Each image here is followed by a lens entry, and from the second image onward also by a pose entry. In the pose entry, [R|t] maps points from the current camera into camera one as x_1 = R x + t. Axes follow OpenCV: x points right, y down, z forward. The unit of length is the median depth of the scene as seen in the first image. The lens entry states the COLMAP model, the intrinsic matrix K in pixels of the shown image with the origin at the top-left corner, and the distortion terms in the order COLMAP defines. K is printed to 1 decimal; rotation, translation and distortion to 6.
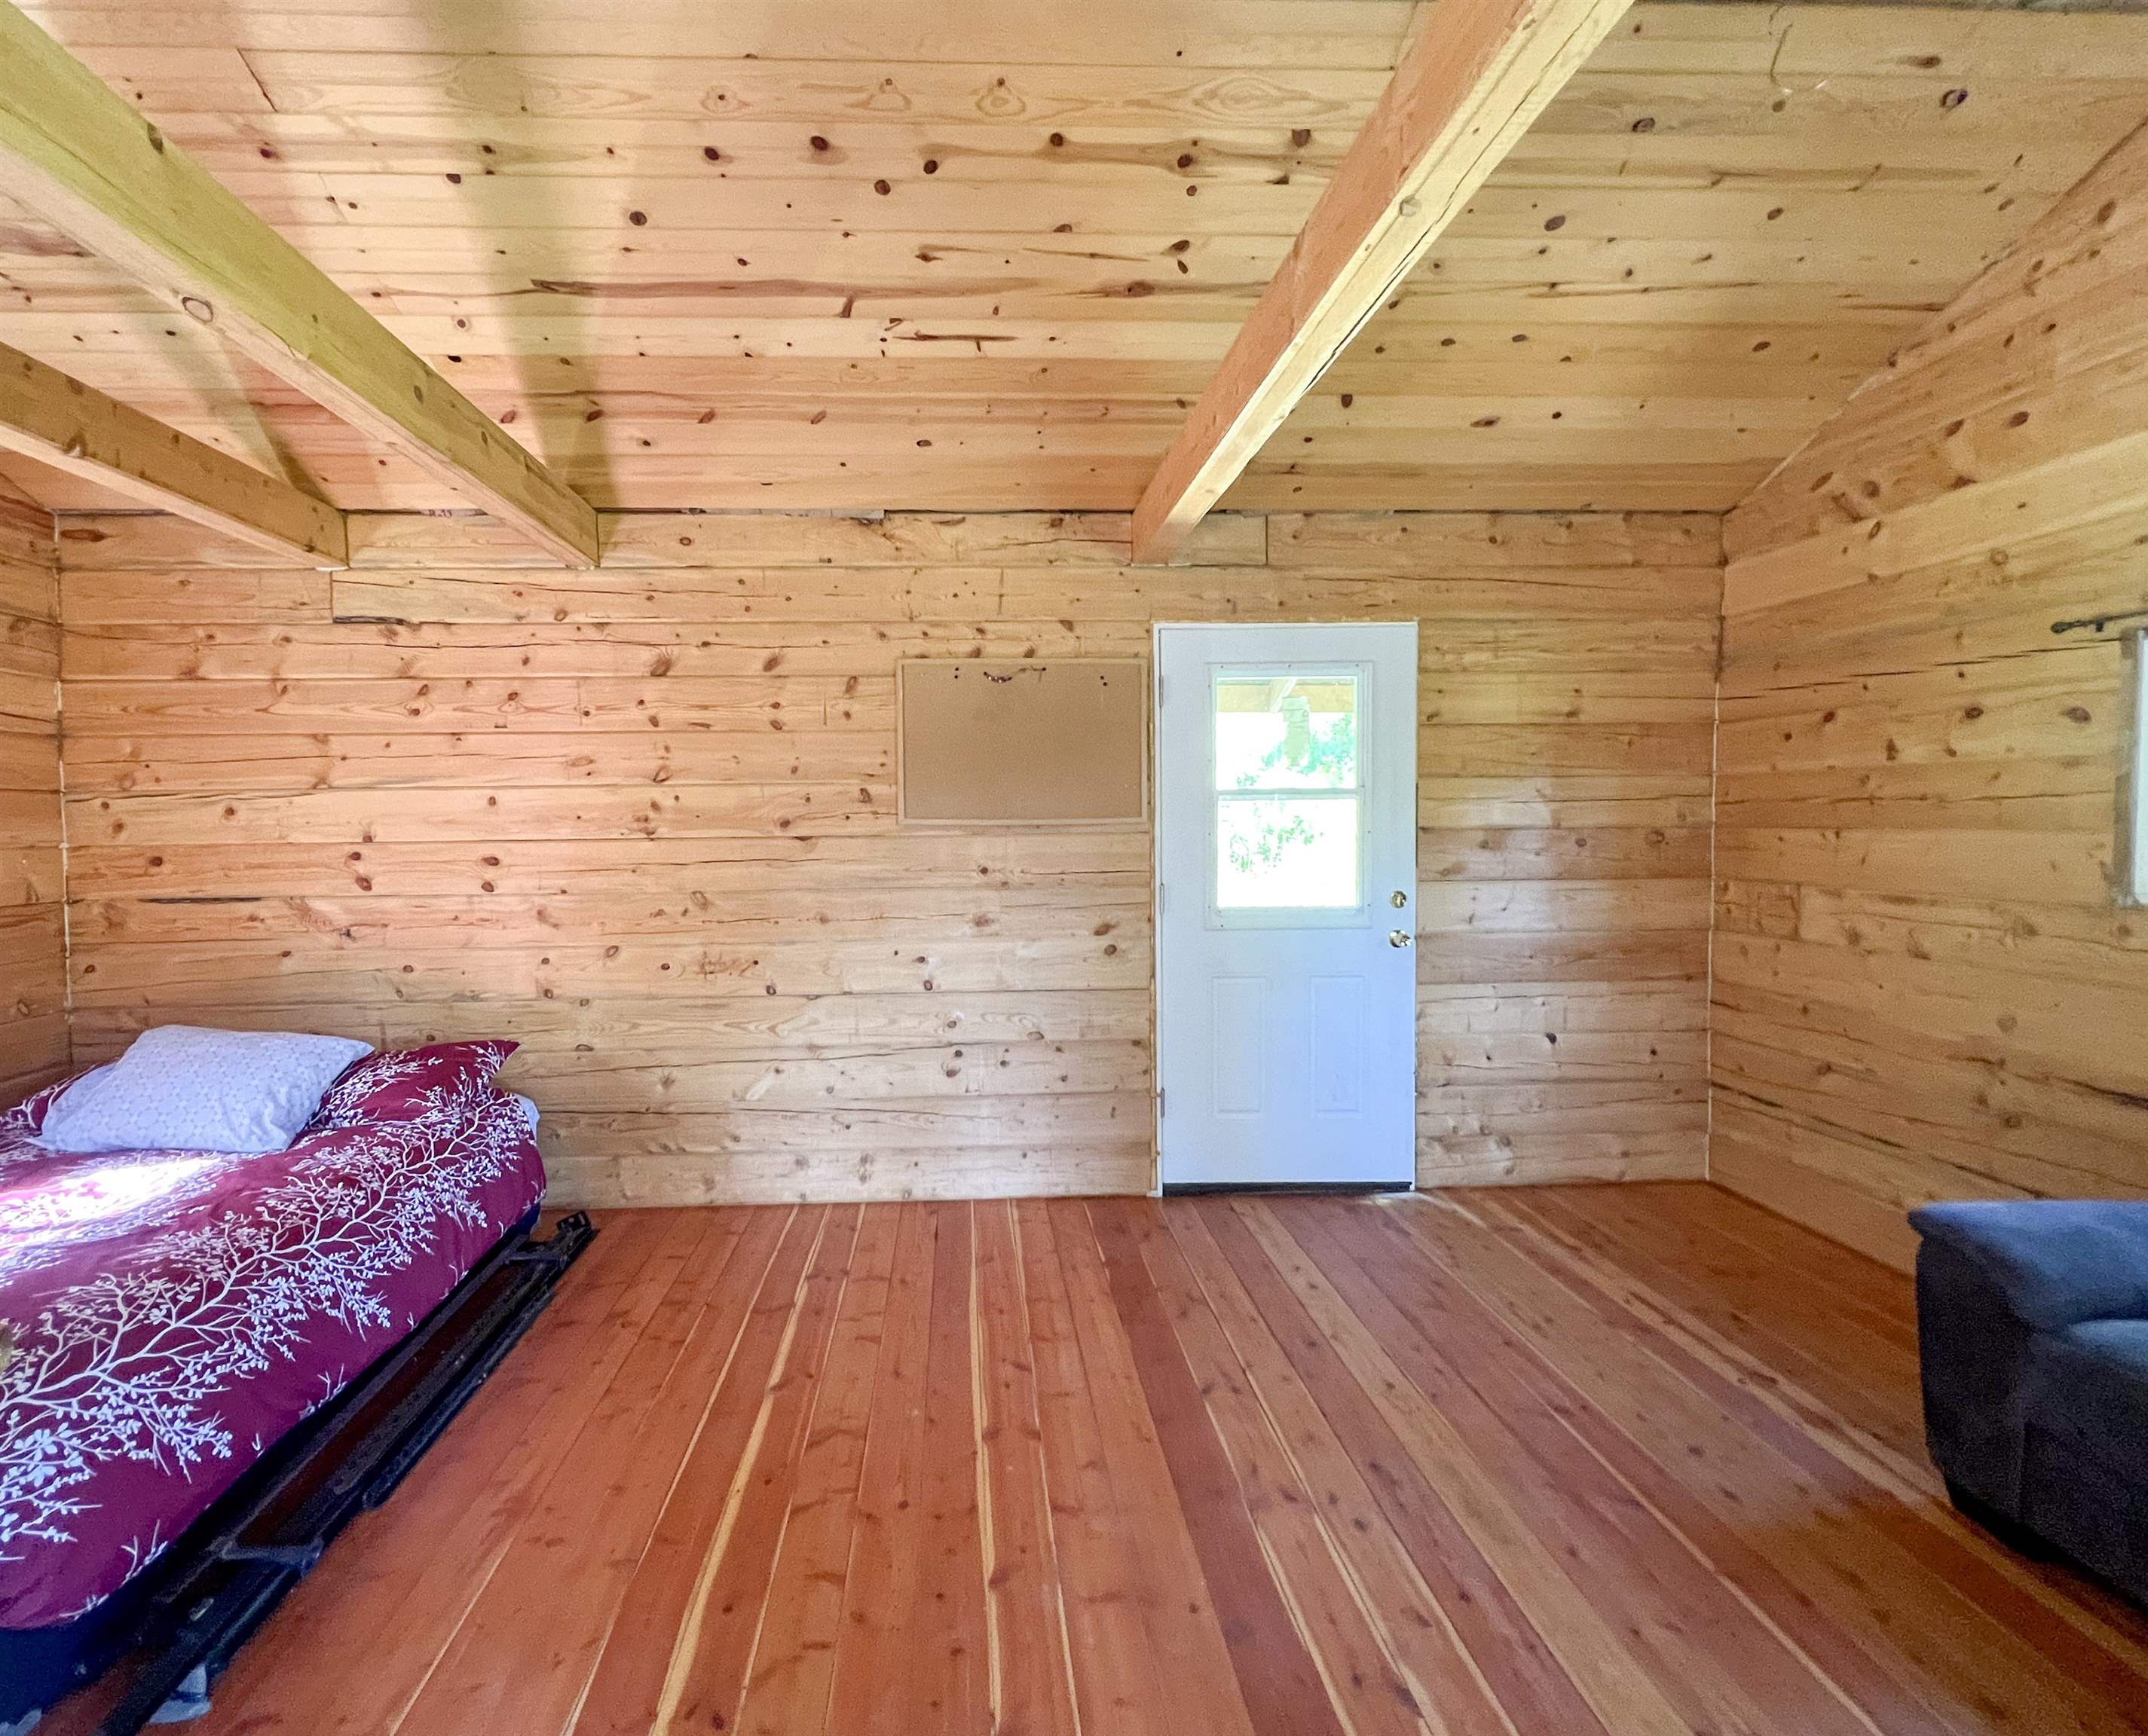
lens RADIAL K [[996.9, 0, 1090.1], [0, 996.9, 847.9], [0, 0, 1]] dist [-0.002823, 0.000053]
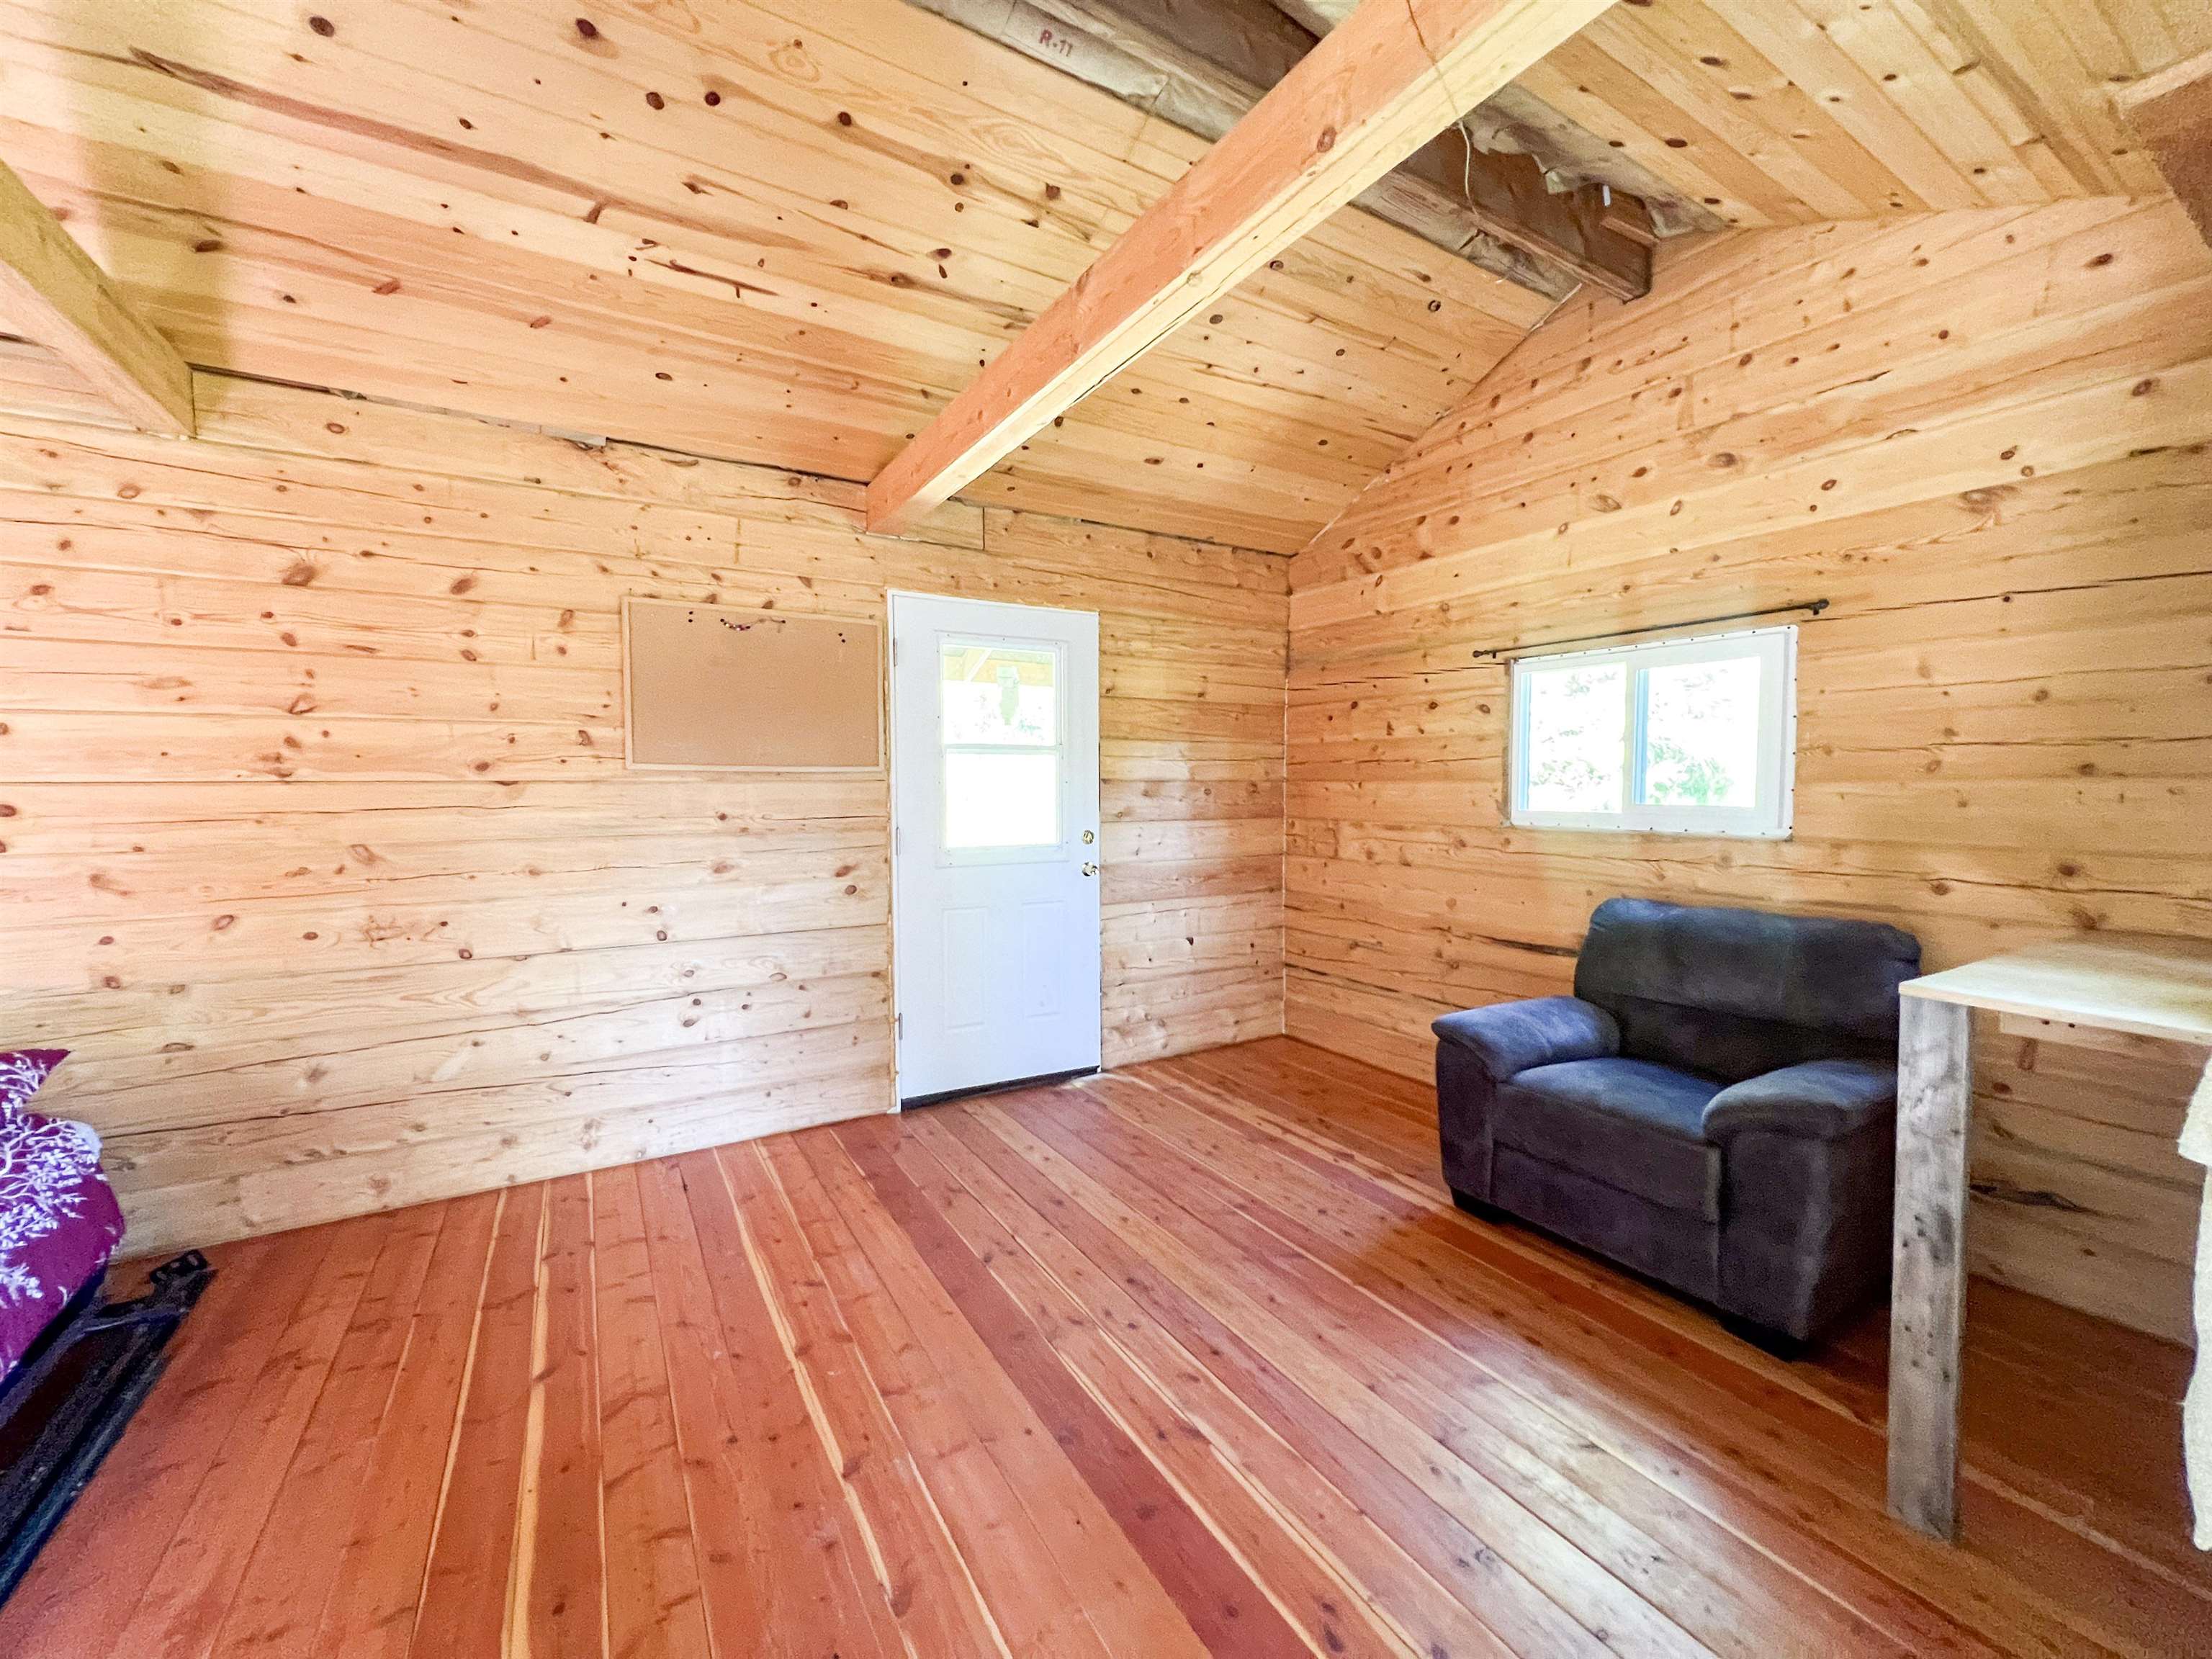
lens RADIAL K [[892.5, 0, 1106.0], [0, 892.5, 829.5], [0, 0, 1]] dist [-0.003222, 0.000330]
pose [[0.873196, -0.016494, 0.487090, -0.211609], [0.014981, 0.999863, 0.007001, 0.035544], [-0.487139, 0.001184, 0.873324, 0.027816]]
